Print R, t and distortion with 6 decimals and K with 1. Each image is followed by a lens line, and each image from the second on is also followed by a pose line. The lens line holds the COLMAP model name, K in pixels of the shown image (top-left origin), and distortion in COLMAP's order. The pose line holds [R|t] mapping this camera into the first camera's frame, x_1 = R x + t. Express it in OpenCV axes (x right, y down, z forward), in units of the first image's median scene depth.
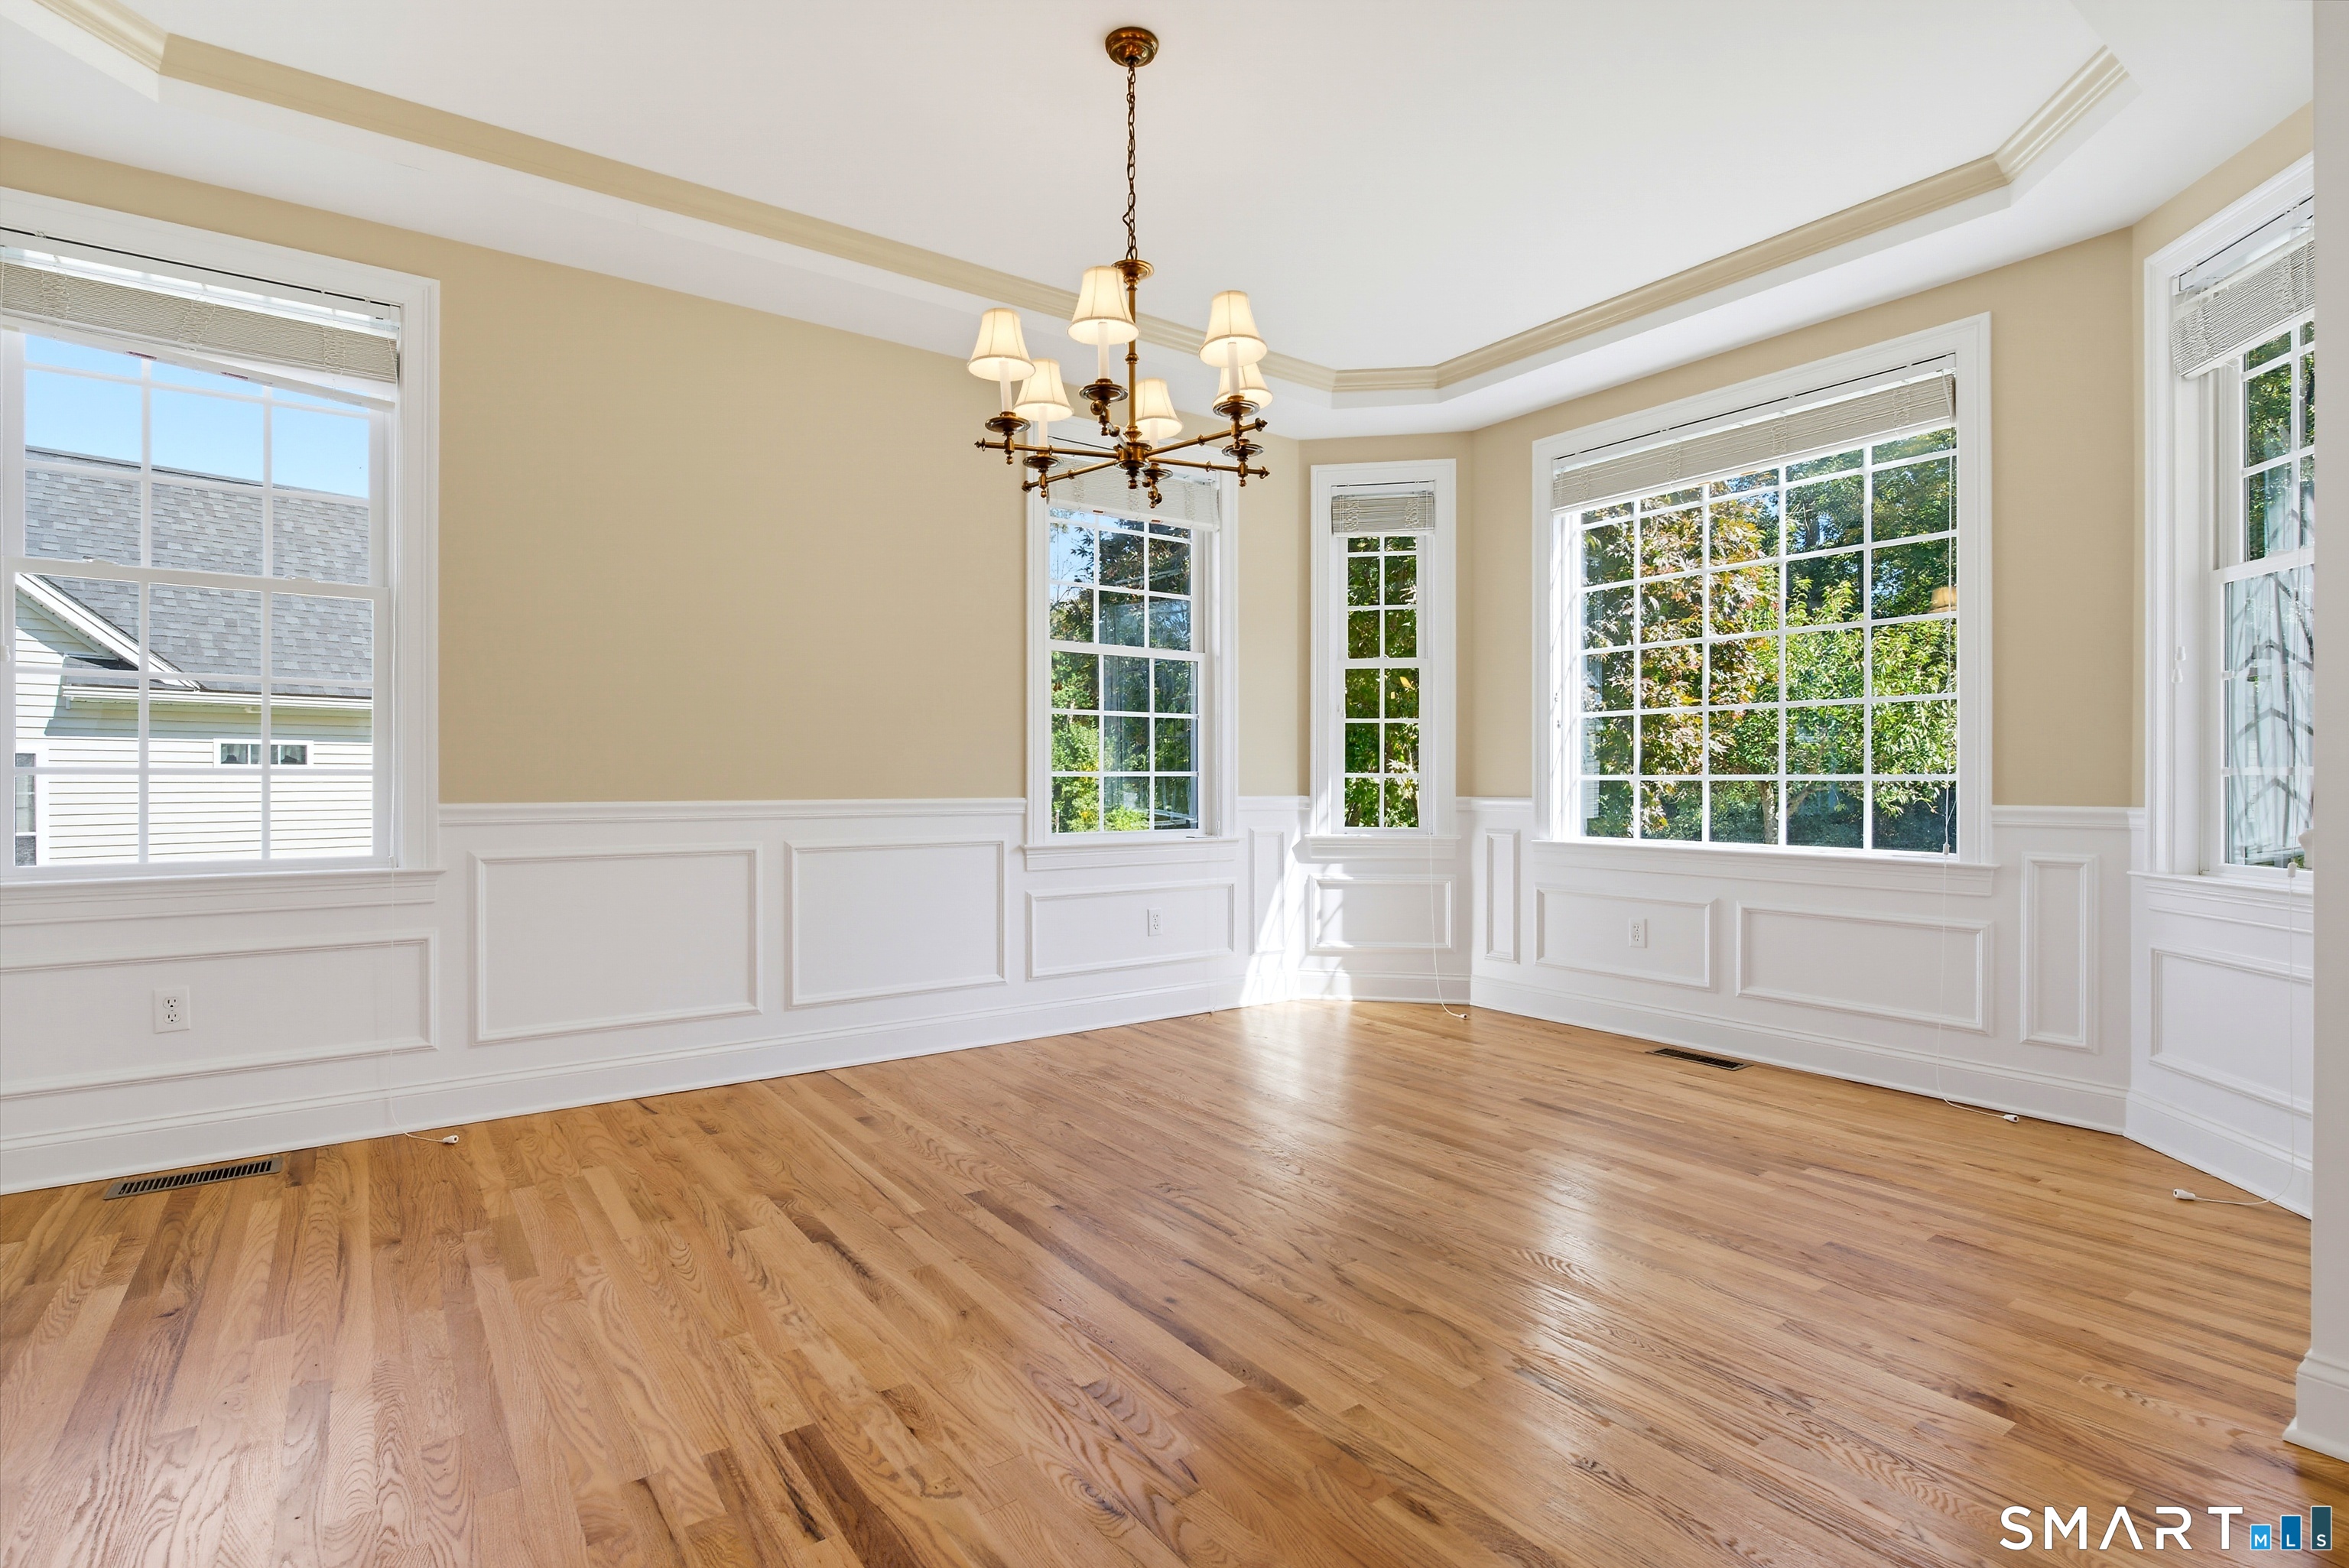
lens RADIAL K [[1116.2, 0, 1154.1], [0, 1116.2, 776.3], [0, 0, 1]] dist [-0.014908, 0.000263]
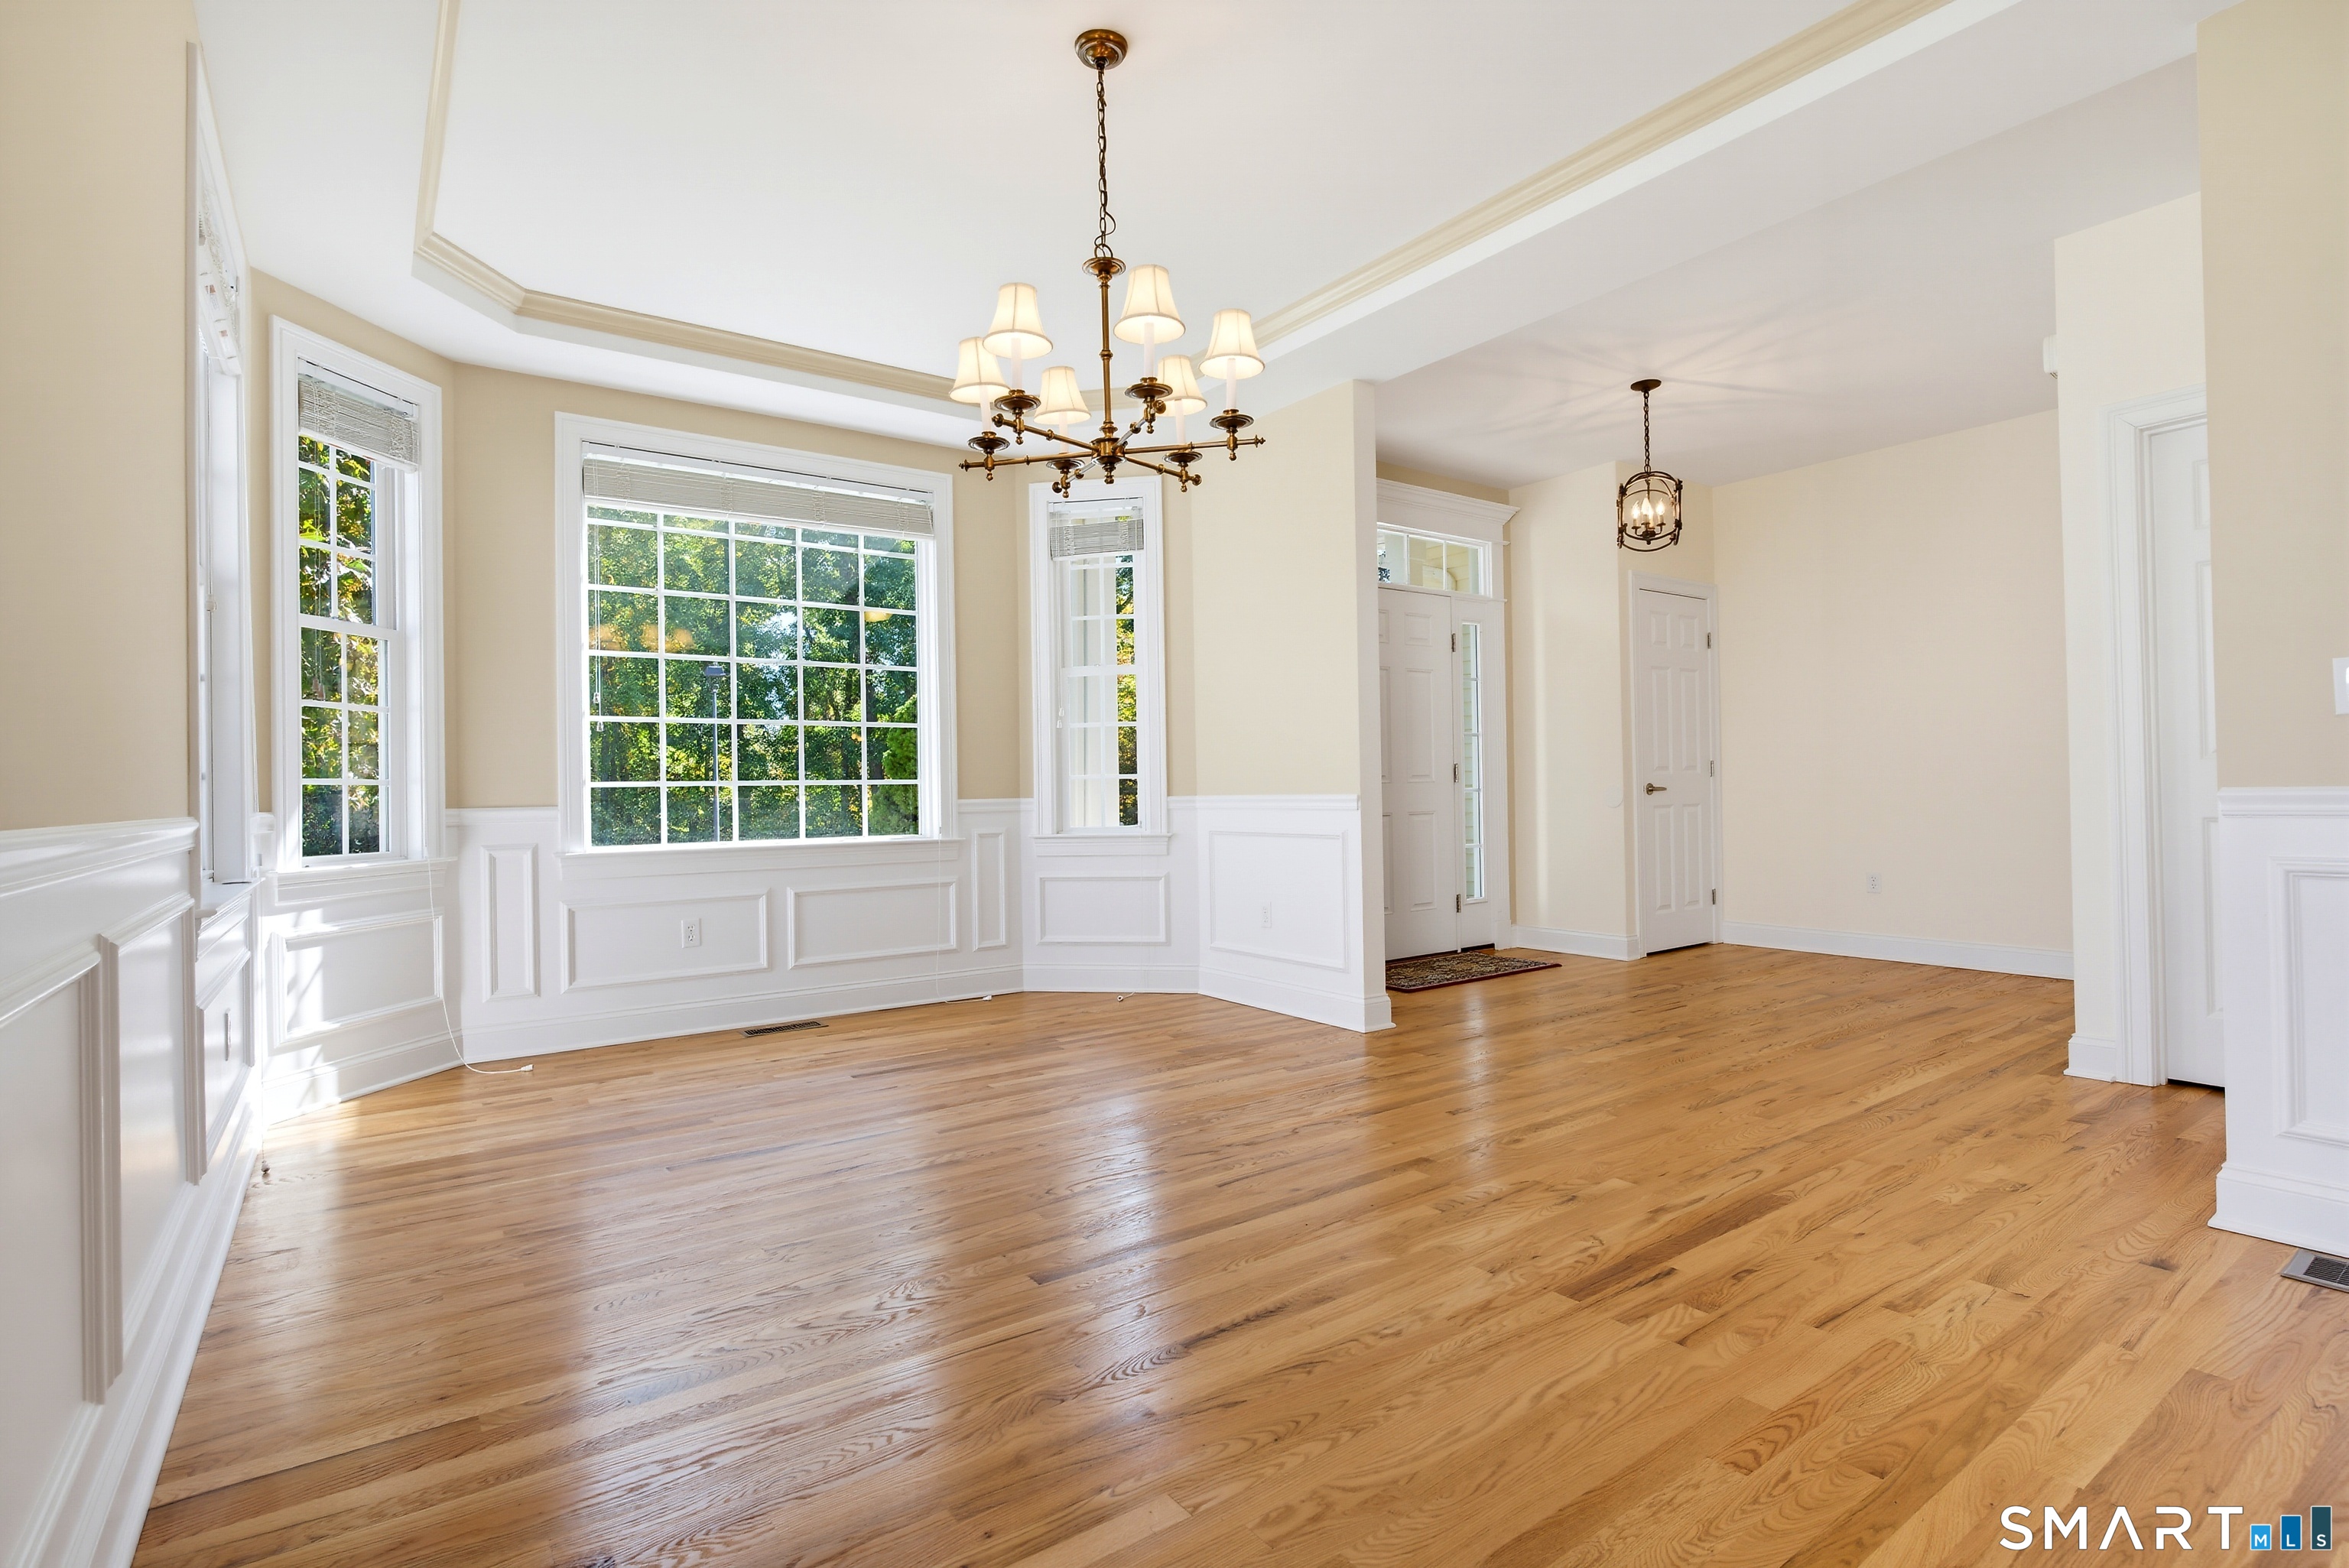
lens RADIAL K [[1116.2, 0, 1154.1], [0, 1116.2, 776.3], [0, 0, 1]] dist [-0.014908, 0.000263]
pose [[0.009878, 0.011442, 0.999886, -0.777466], [0.011604, 0.999866, -0.011557, 0.014960], [-0.999884, 0.011717, 0.009744, 0.720263]]
